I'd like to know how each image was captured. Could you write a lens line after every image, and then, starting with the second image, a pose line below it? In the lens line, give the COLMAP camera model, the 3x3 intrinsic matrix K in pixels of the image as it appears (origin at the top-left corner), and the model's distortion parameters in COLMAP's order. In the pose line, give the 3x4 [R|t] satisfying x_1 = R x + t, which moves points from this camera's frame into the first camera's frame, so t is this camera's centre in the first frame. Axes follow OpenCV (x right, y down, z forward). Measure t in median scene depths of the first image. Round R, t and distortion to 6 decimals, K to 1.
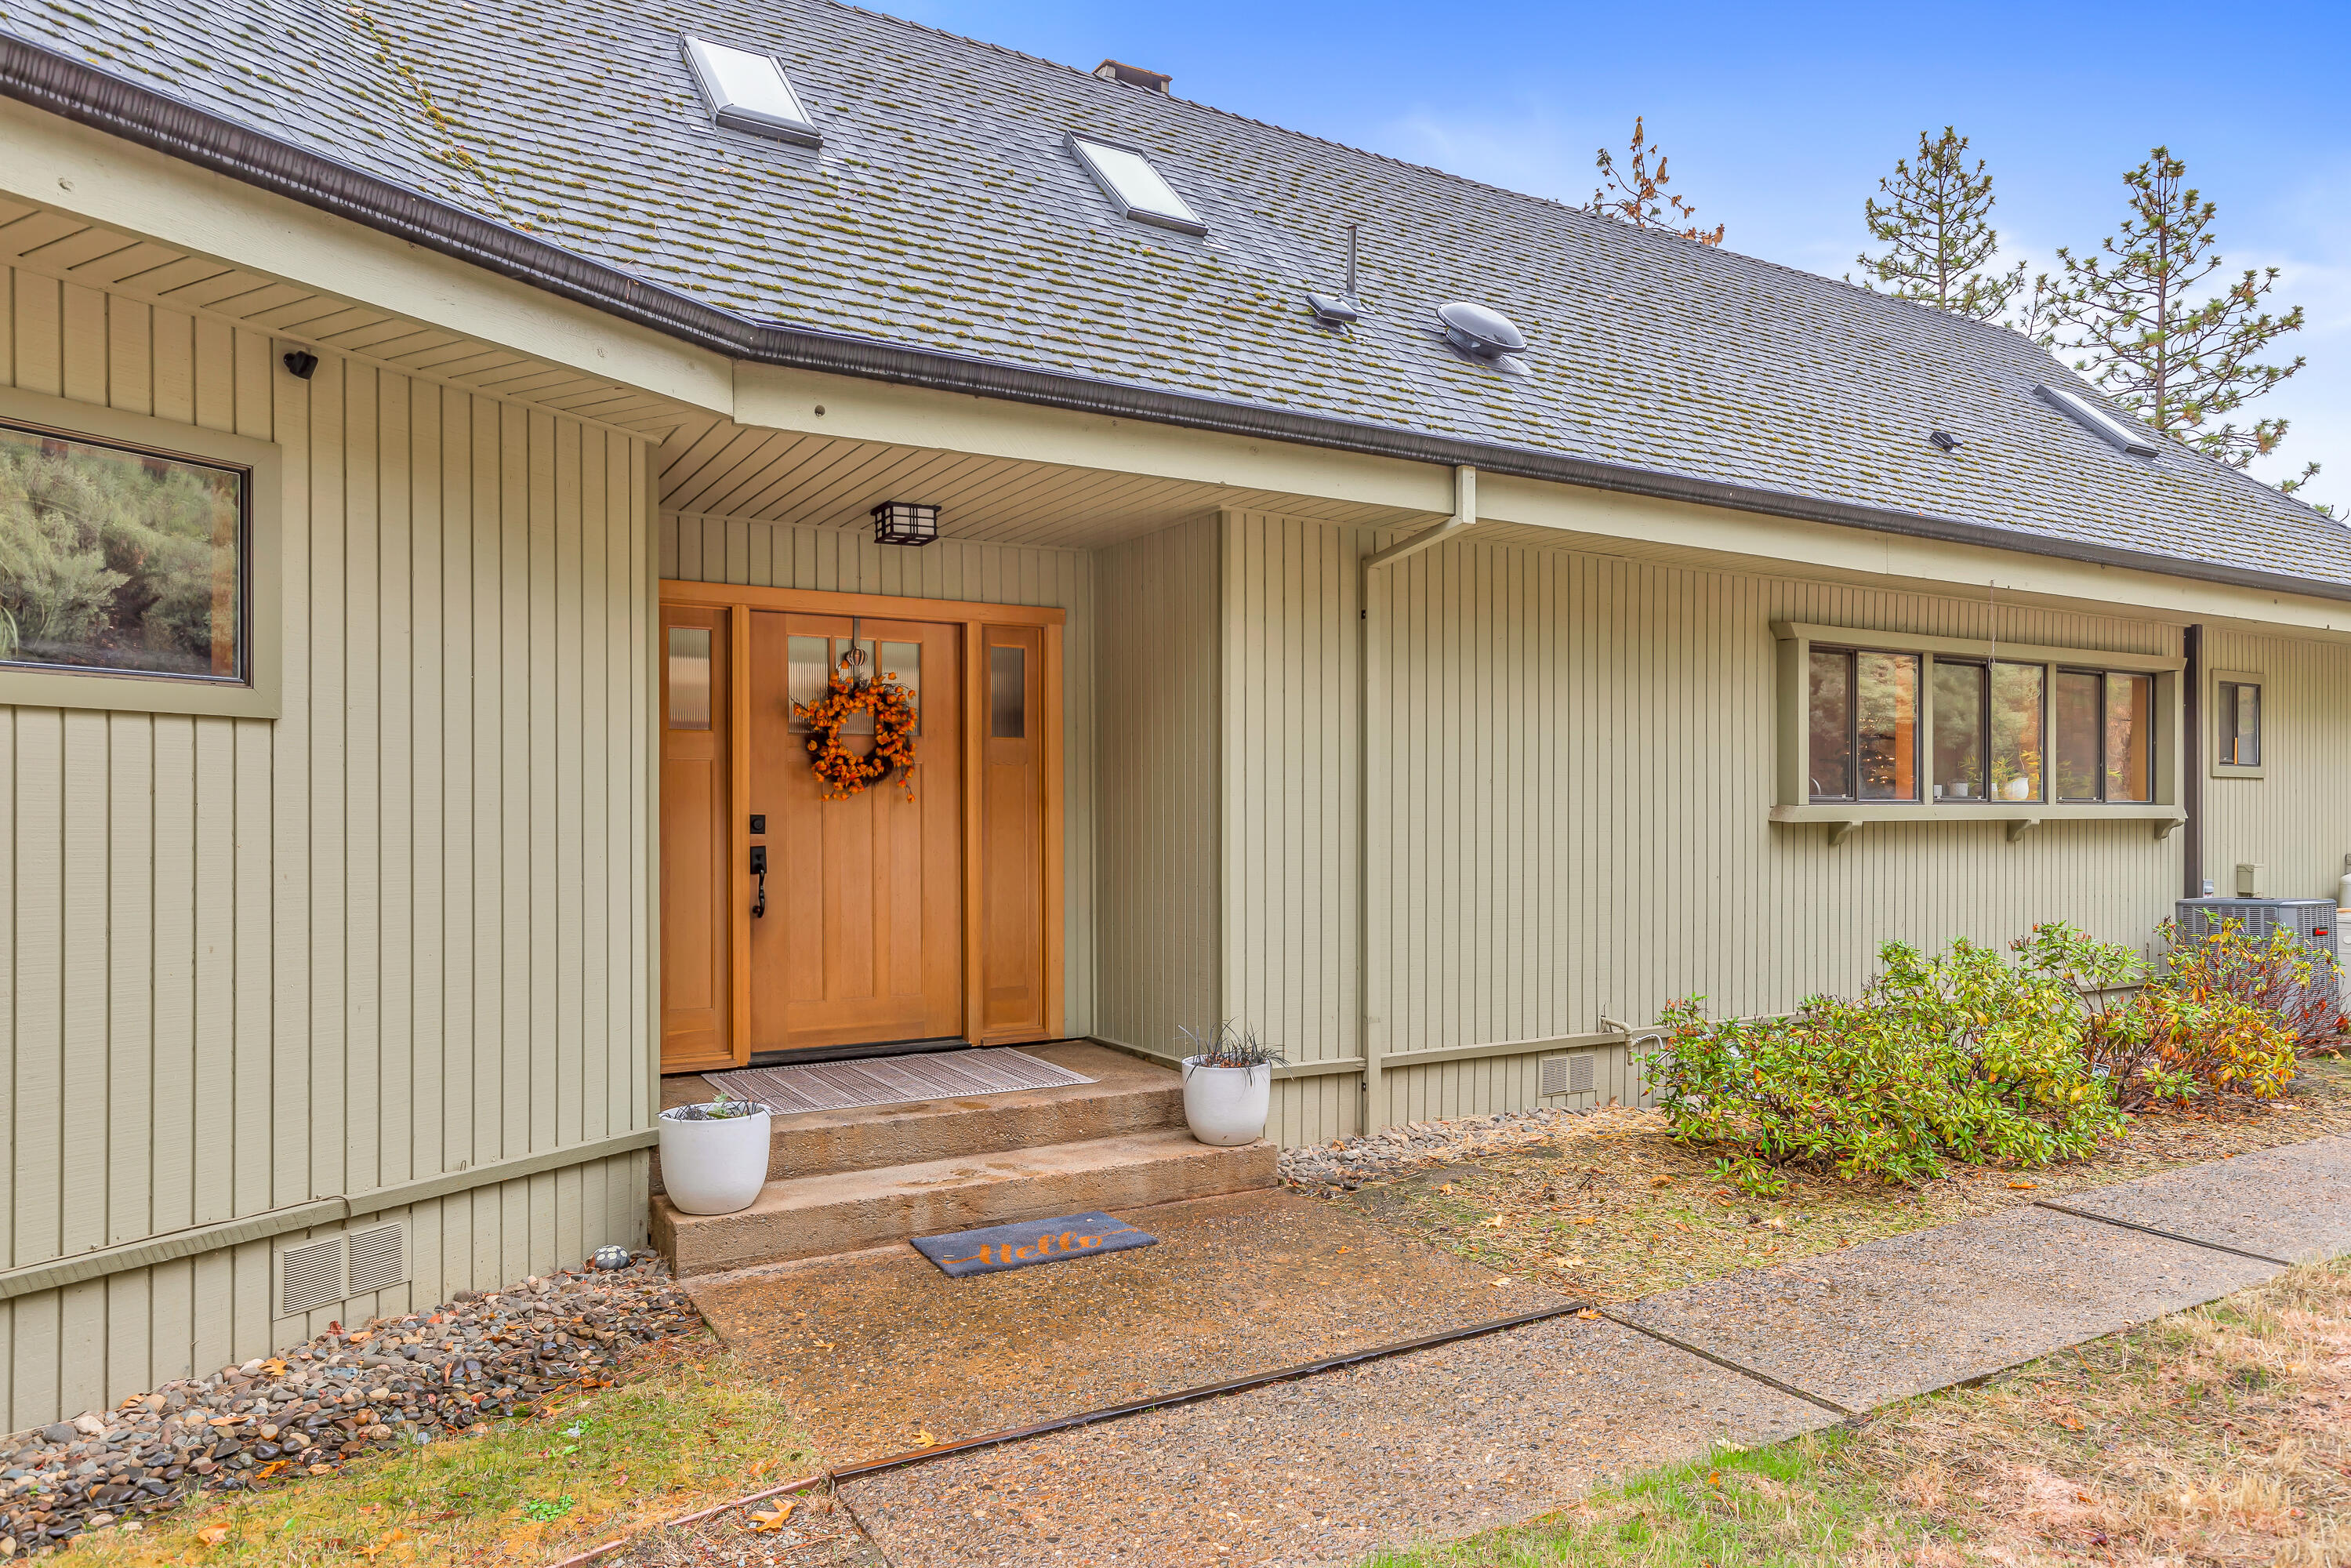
lens RADIAL K [[1498.7, 0, 1179.9], [0, 1498.7, 804.4], [0, 0, 1]] dist [0.004568, 0.002284]
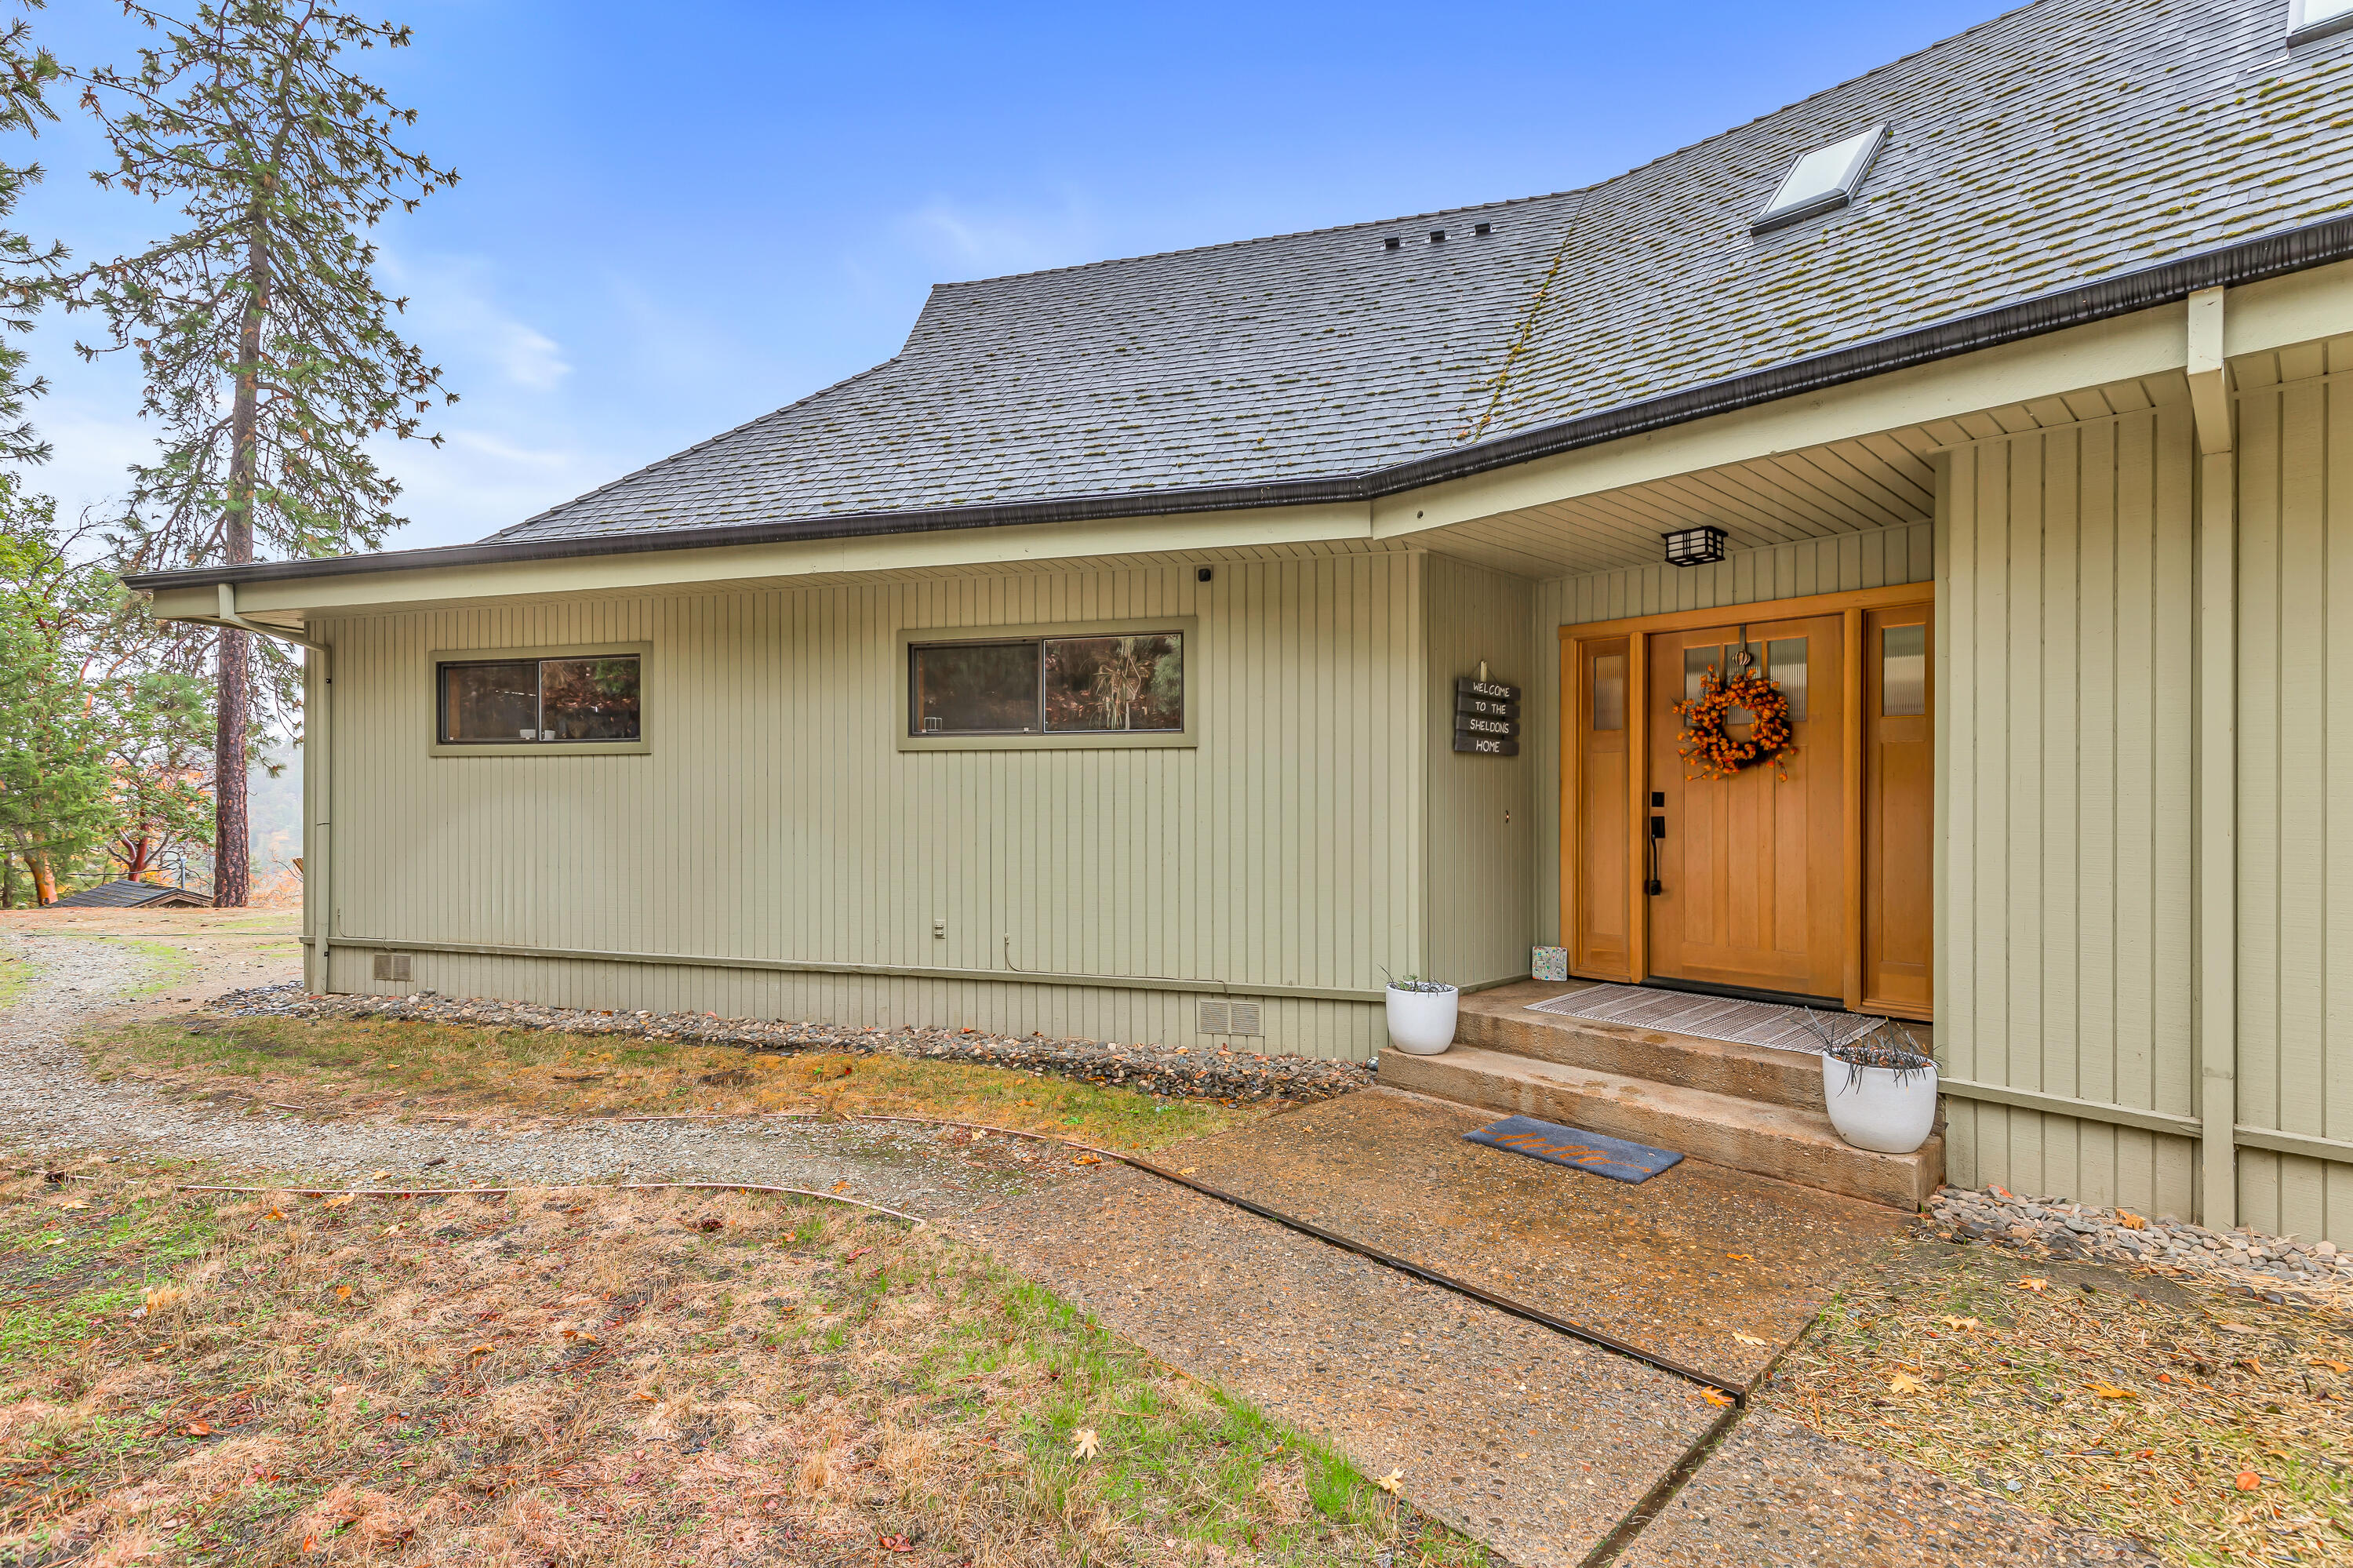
lens RADIAL K [[1084.6, 0, 1181.1], [0, 1084.6, 786.6], [0, 0, 1]] dist [0.005617, 0.000051]
pose [[0.219652, -0.004740, -0.975567, 0.706849], [0.008912, 0.999956, -0.002852, 0.002135], [0.975538, -0.008068, 0.219685, 0.519849]]
